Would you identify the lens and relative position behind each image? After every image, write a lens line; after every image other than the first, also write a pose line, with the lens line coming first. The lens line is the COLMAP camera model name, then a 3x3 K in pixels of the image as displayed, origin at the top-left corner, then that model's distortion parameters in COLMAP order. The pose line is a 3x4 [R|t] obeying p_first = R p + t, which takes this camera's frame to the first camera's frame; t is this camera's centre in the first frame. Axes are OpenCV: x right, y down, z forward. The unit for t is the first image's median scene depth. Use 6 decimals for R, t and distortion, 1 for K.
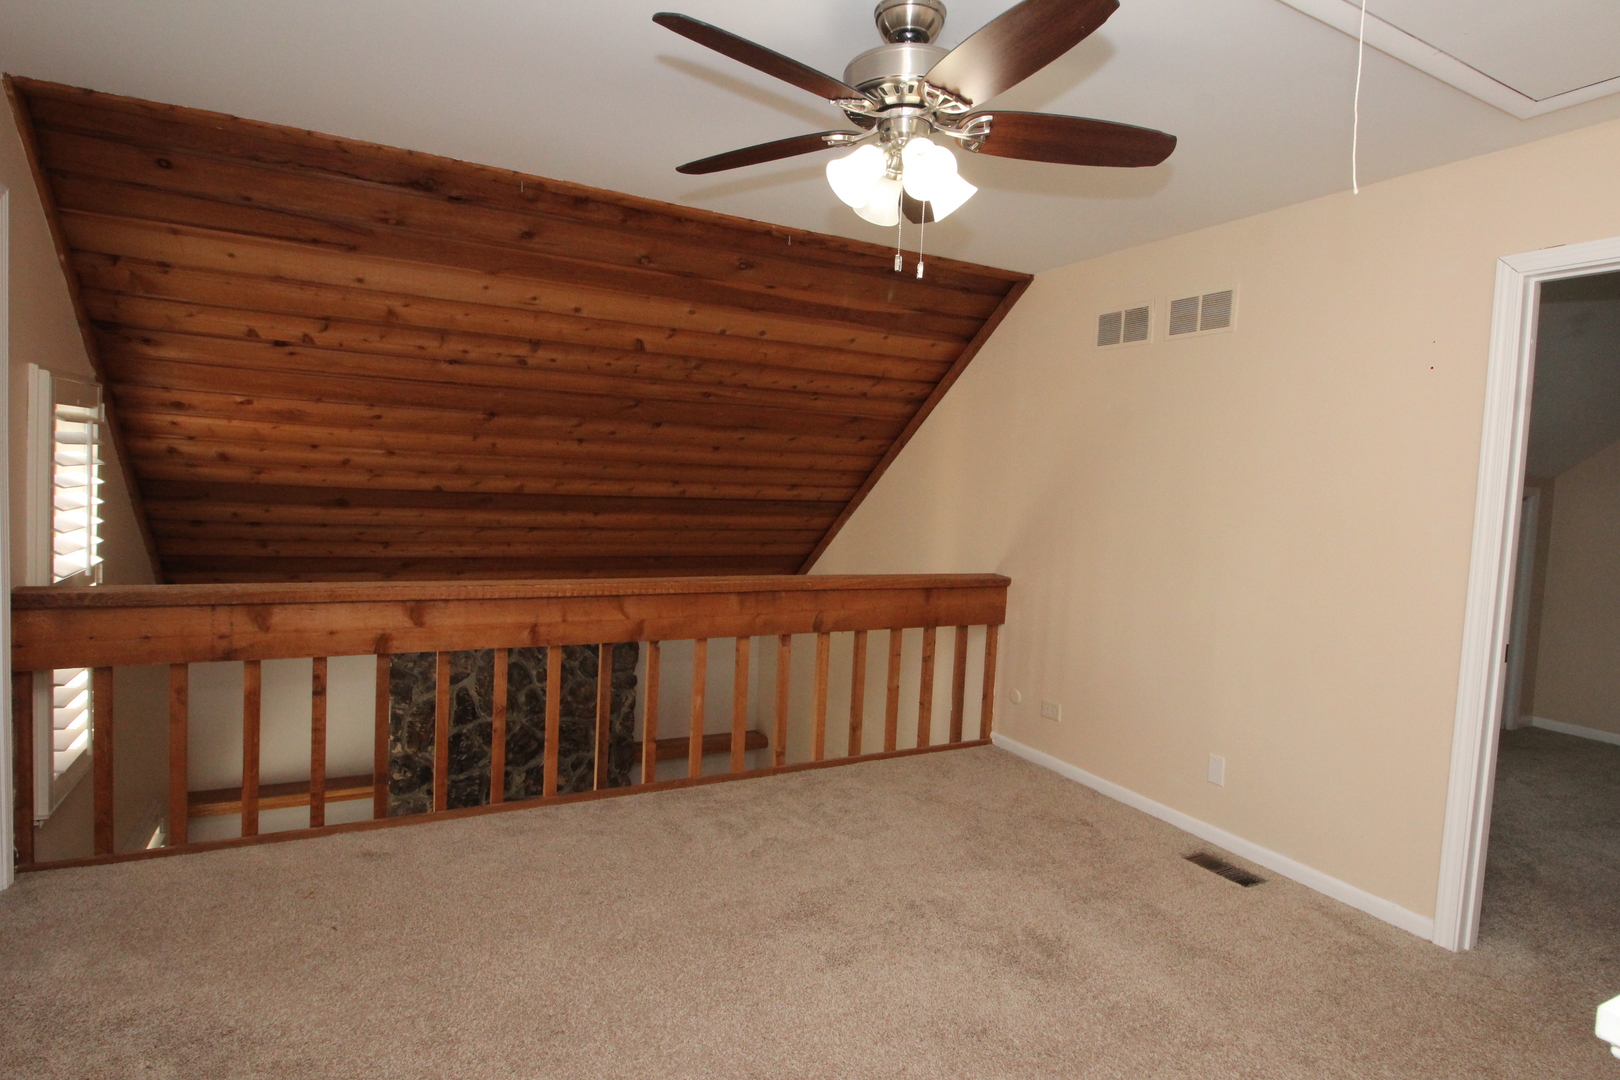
lens RADIAL K [[863.4, 0, 810.0], [0, 863.4, 540.0], [0, 0, 1]] dist [-0.000910, -0.000146]
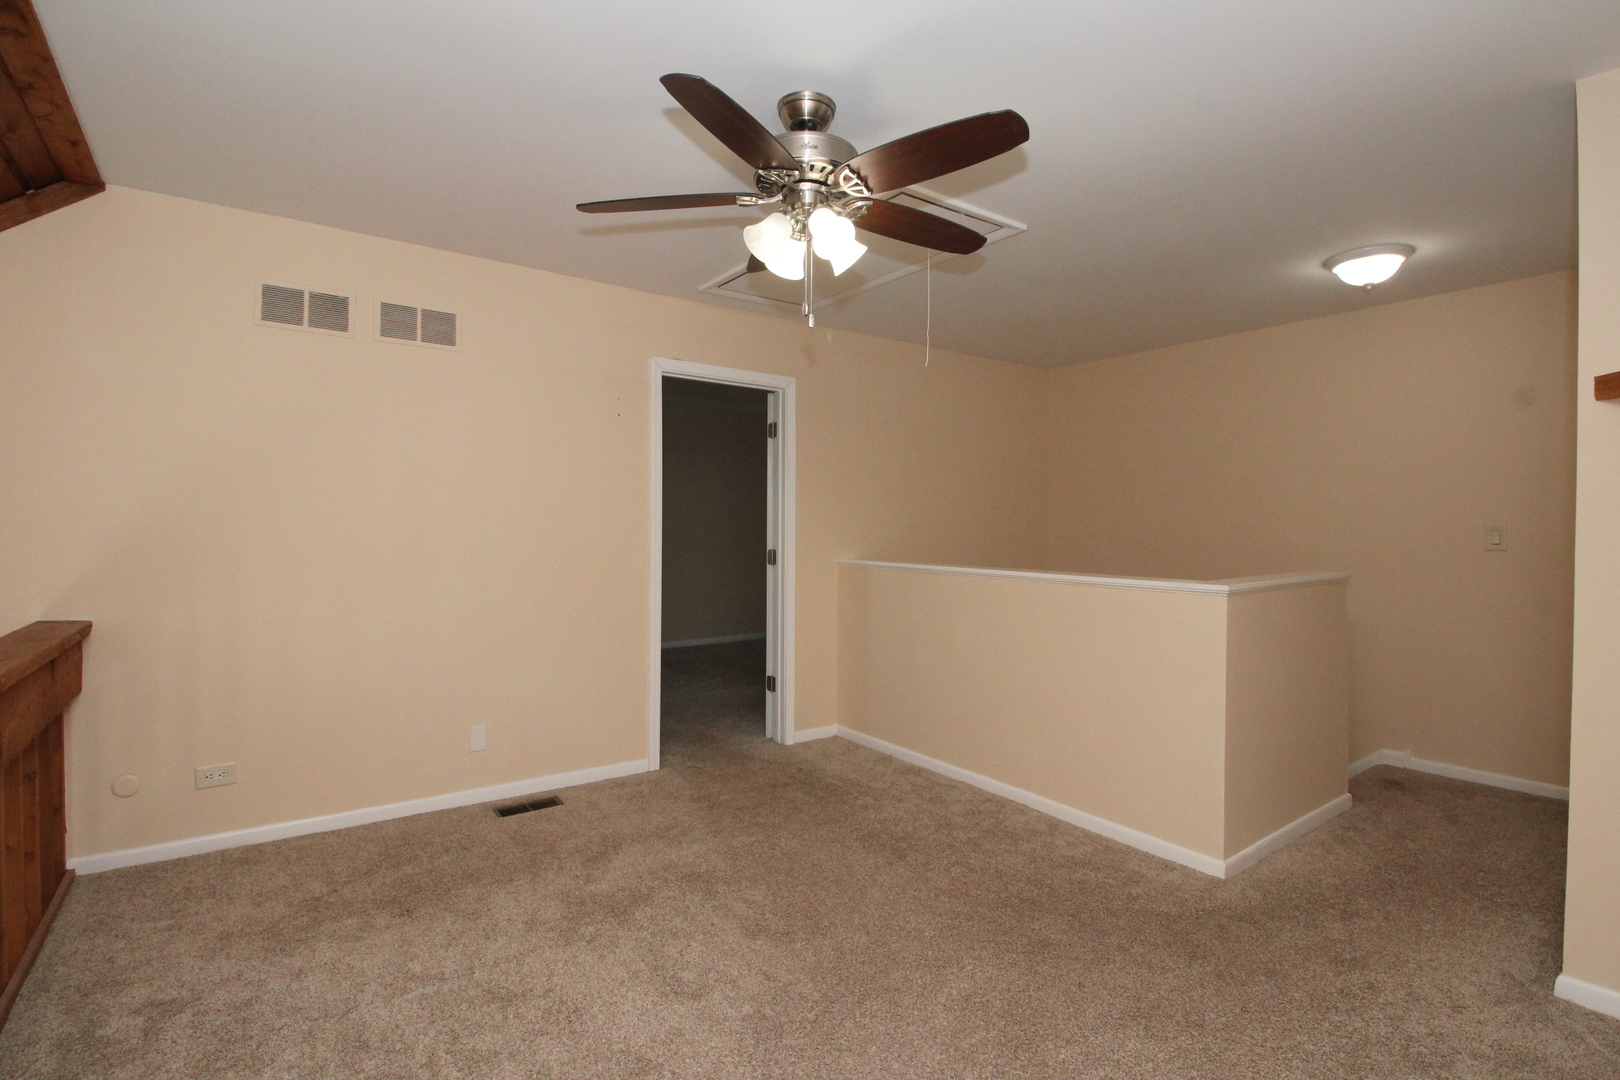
lens RADIAL K [[775.3, 0, 810.0], [0, 775.3, 540.0], [0, 0, 1]] dist [-0.000473, -0.000355]
pose [[-0.125561, -0.064905, 0.989960, -0.612326], [0.053635, 0.995954, 0.072101, -0.046491], [-0.990635, 0.062150, -0.121572, 0.714319]]
